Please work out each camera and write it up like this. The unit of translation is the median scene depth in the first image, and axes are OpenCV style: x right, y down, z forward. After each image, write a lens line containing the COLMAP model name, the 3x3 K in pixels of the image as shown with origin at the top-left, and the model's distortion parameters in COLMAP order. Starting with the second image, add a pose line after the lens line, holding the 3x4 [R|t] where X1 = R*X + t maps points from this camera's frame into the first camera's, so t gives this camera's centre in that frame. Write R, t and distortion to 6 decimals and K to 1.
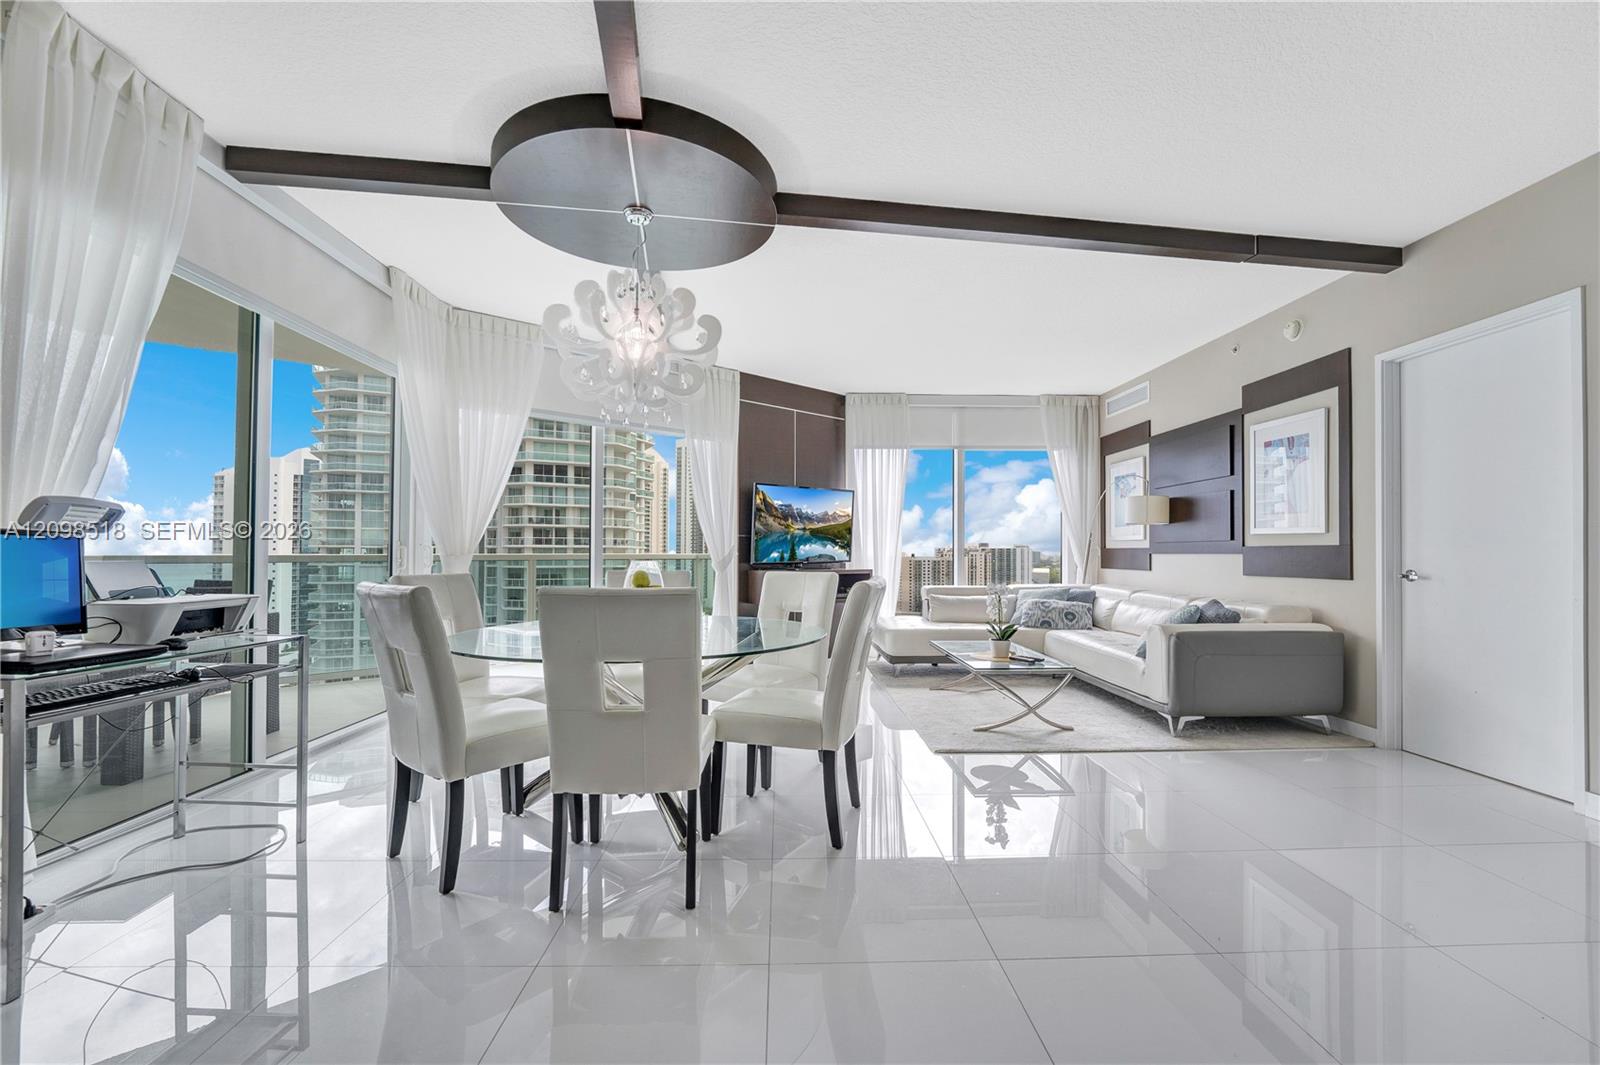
lens RADIAL K [[665.9, 0, 802.1], [0, 665.9, 550.2], [0, 0, 1]] dist [0.030150, 0.000110]
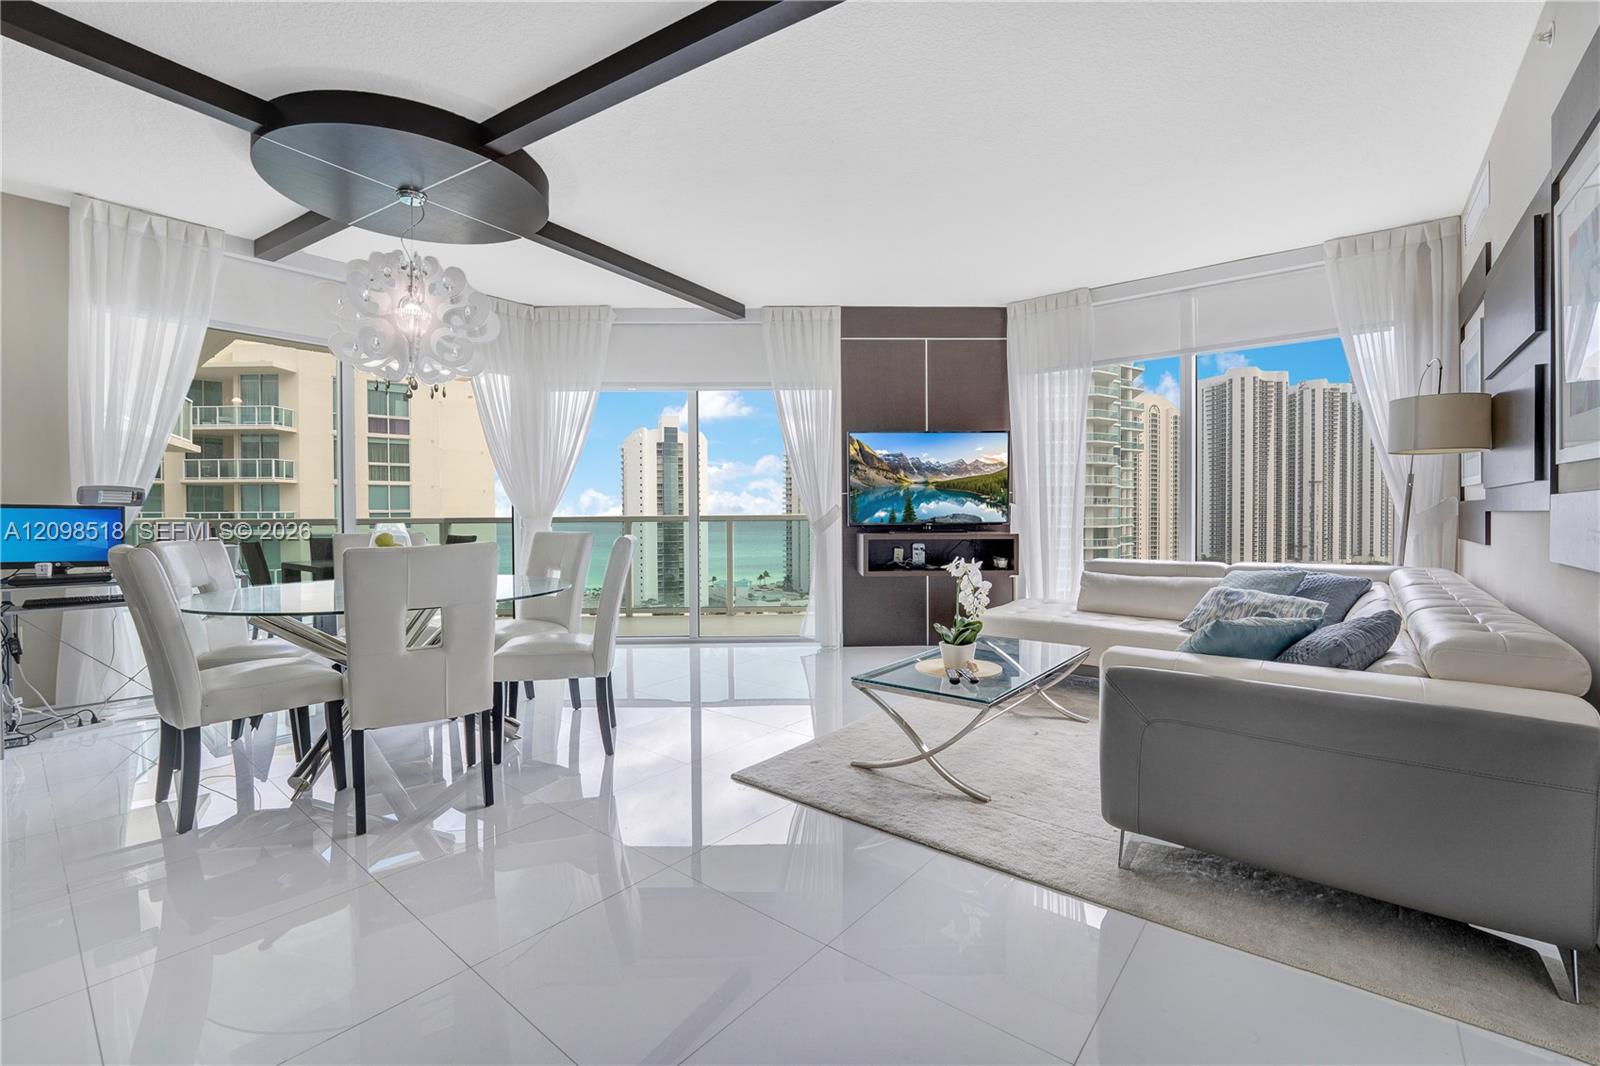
lens RADIAL K [[677.5, 0, 802.4], [0, 677.5, 516.3], [0, 0, 1]] dist [0.000663, 0.000159]
pose [[0.758459, 0.004055, -0.651708, 0.427419], [0.002474, 0.999956, 0.009101, 0.001354], [0.651716, -0.008515, 0.758416, 0.270390]]
